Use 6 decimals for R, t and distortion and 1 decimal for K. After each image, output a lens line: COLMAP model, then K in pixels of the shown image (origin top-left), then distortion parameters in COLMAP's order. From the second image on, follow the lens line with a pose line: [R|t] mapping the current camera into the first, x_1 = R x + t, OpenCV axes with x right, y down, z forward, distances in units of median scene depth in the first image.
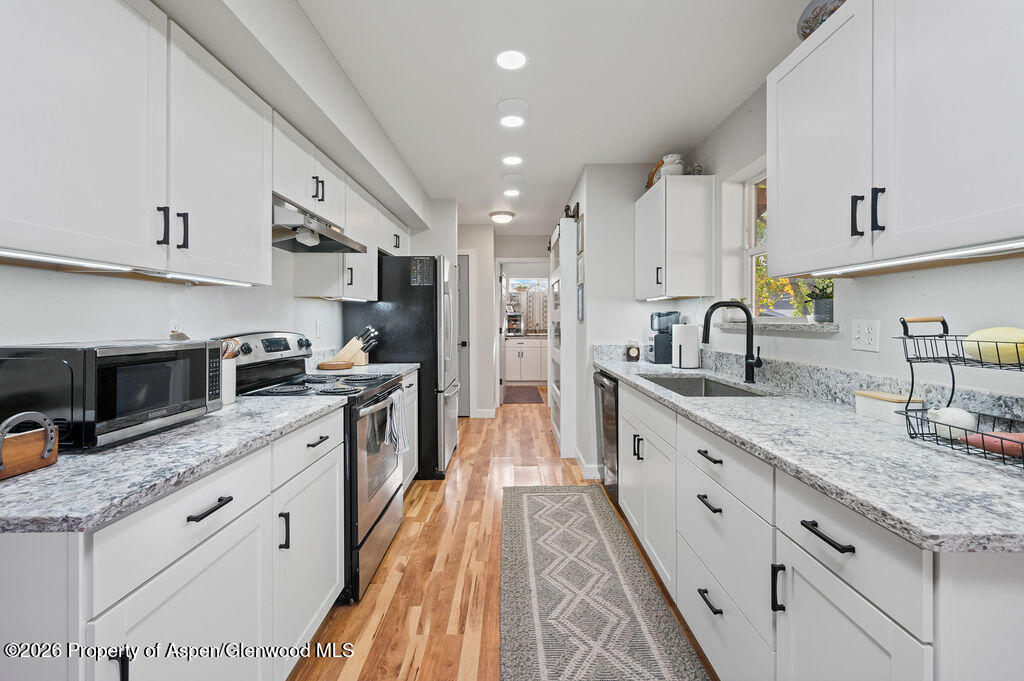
lens RADIAL K [[412.8, 0, 513.4], [0, 412.8, 325.9], [0, 0, 1]] dist [0.019697, 0.000225]
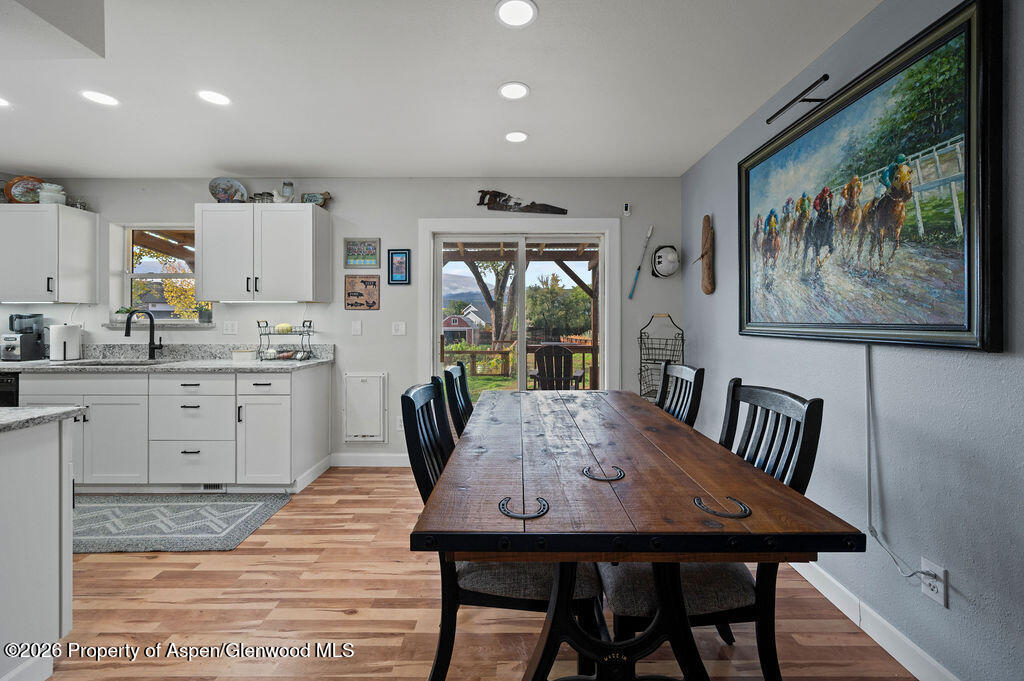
lens RADIAL K [[412.8, 0, 513.4], [0, 412.8, 325.9], [0, 0, 1]] dist [0.019697, 0.000225]
pose [[0.024545, -0.006251, 0.999679, -1.062170], [0.017284, 0.999834, 0.005828, 0.017994], [-0.999549, 0.017135, 0.024648, -0.467783]]
